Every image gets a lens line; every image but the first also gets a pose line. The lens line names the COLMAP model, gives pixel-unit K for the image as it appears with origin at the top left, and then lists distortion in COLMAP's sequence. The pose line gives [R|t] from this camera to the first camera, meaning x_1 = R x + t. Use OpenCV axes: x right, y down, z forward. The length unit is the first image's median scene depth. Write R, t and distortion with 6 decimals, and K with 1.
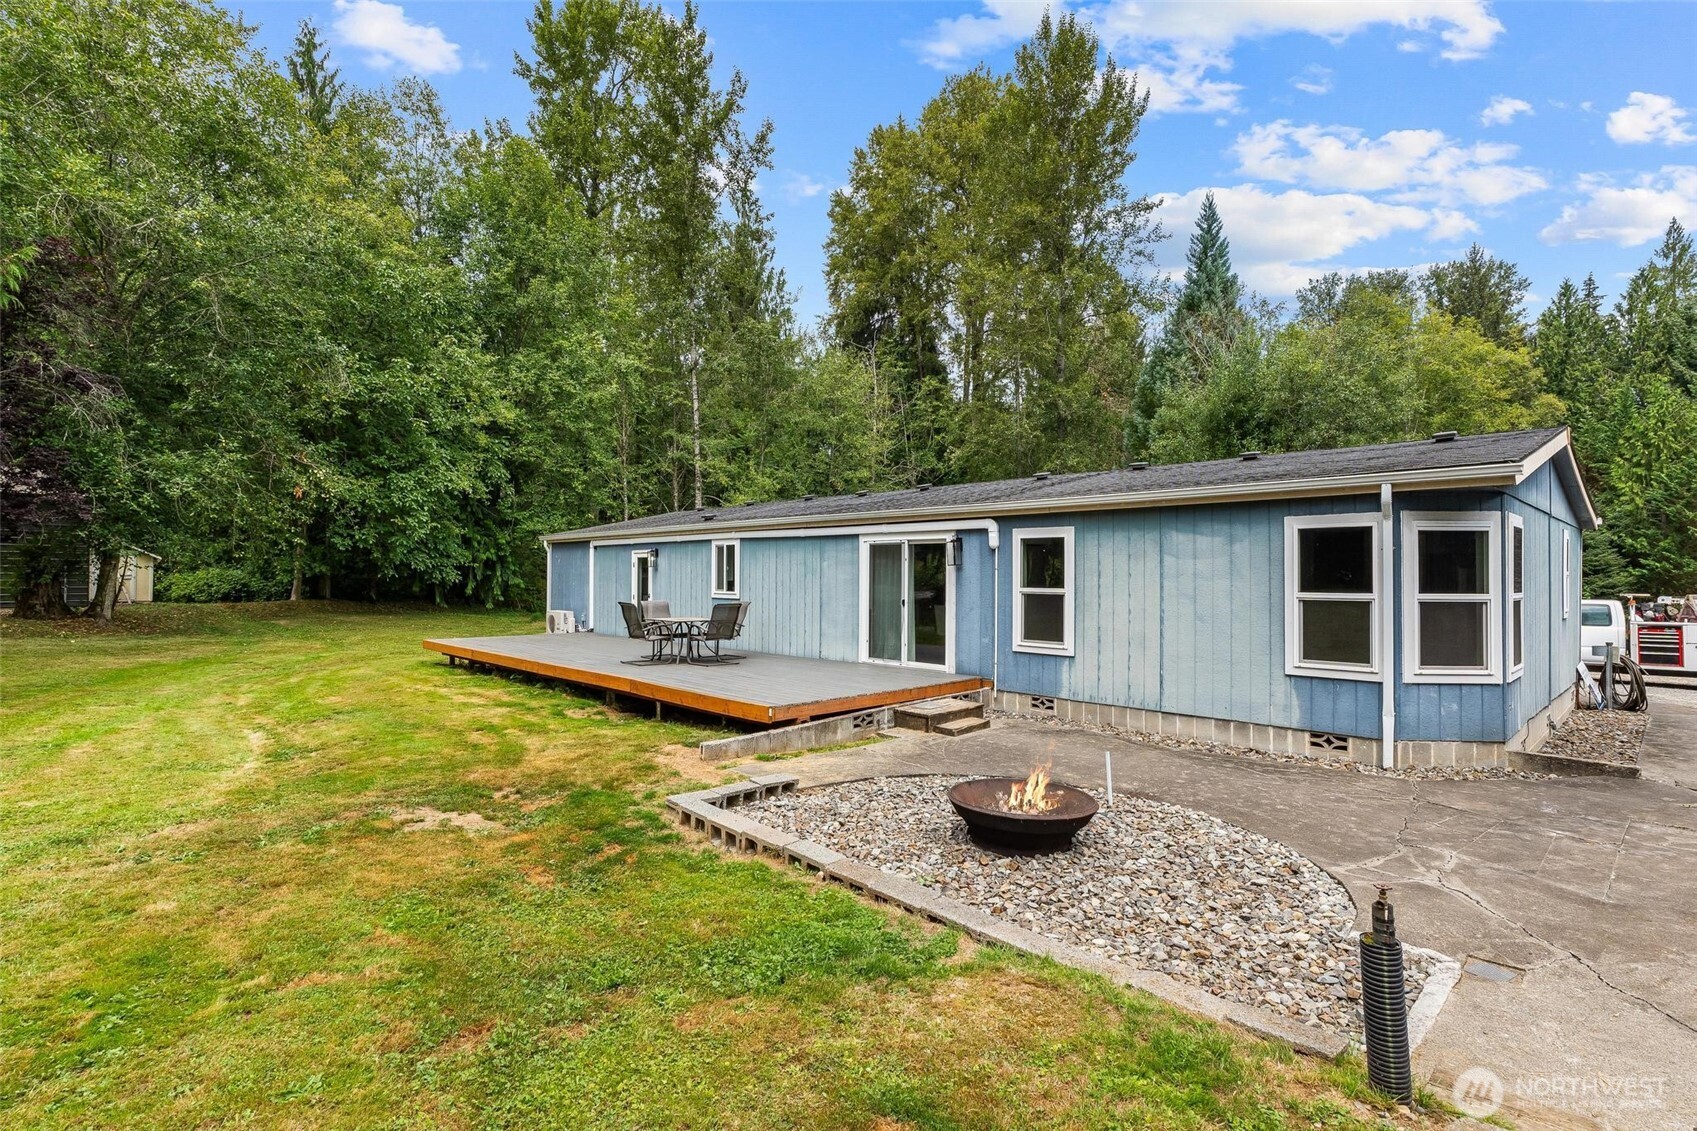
lens RADIAL K [[810.0, 0, 848.5], [0, 810.0, 565.5], [0, 0, 1]] dist [-0.002410, -0.000033]
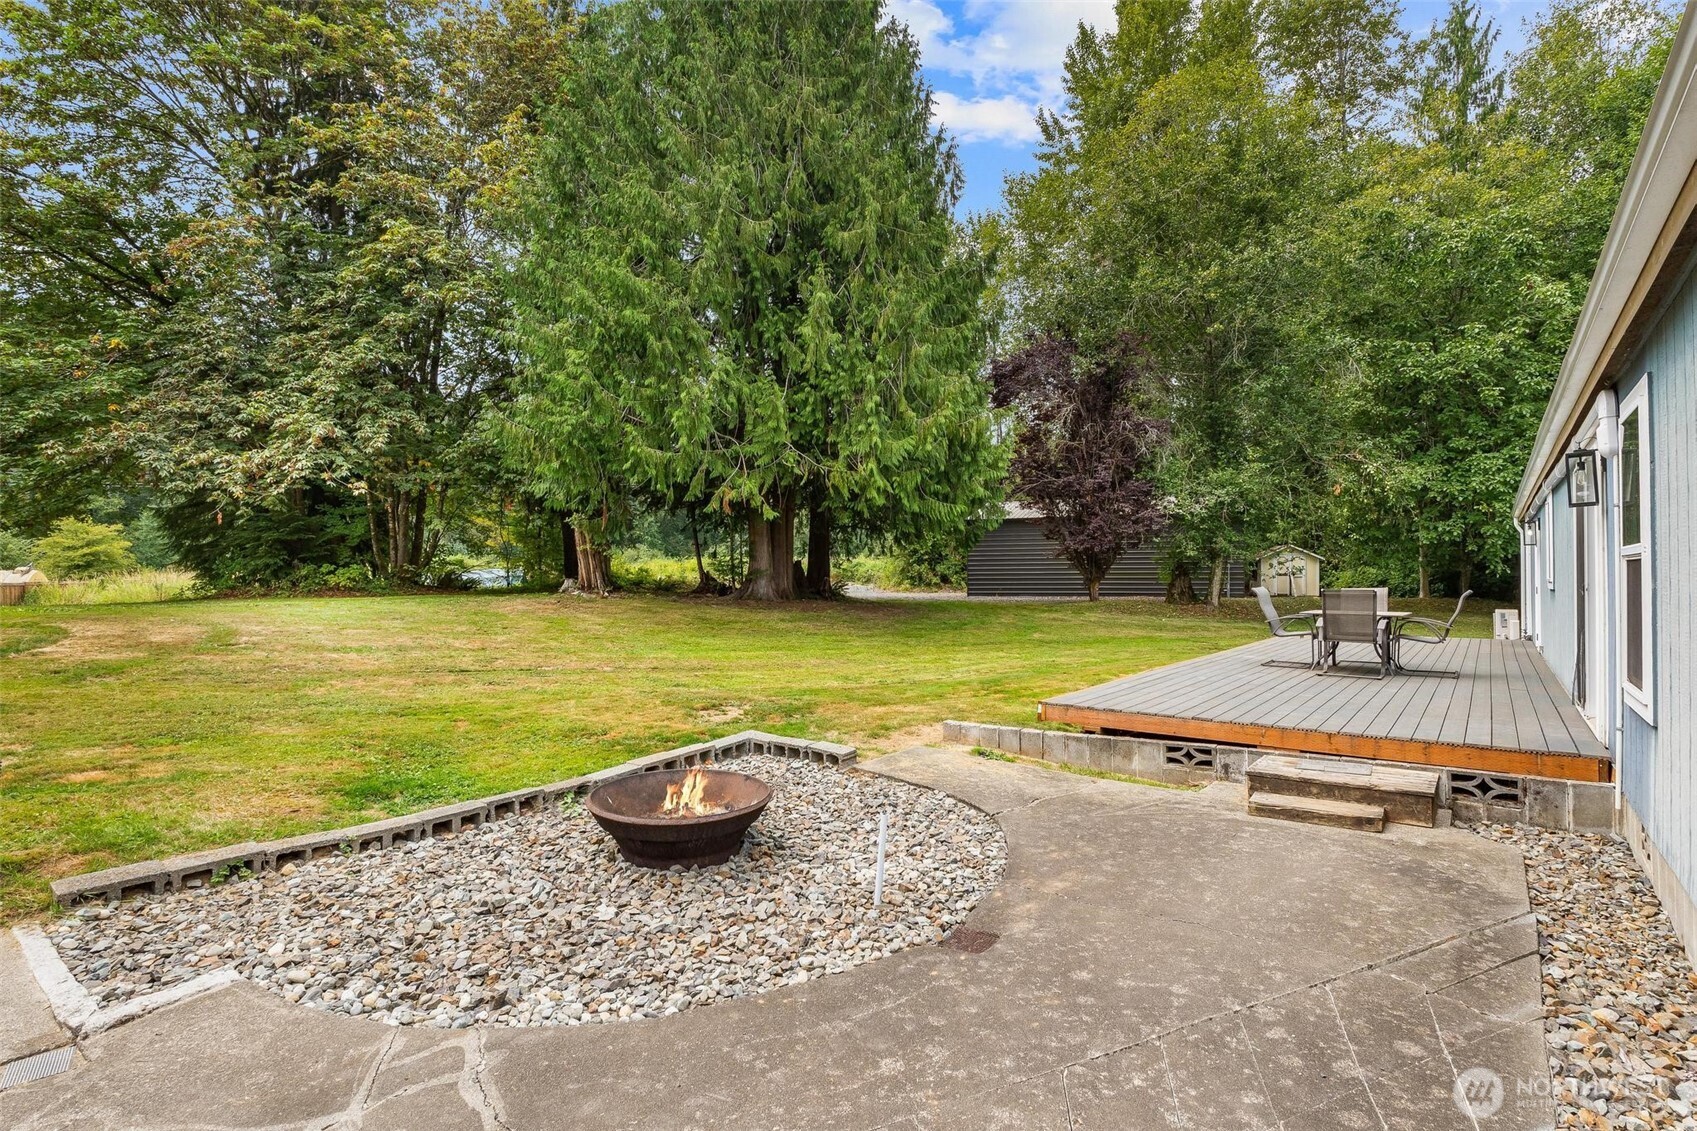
lens RADIAL K [[810.0, 0, 848.5], [0, 810.0, 565.5], [0, 0, 1]] dist [-0.002410, -0.000033]
pose [[0.145036, -0.017356, -0.989274, 0.440436], [0.008924, 0.999828, -0.016233, 0.031672], [0.989386, -0.006474, 0.145166, 0.444404]]
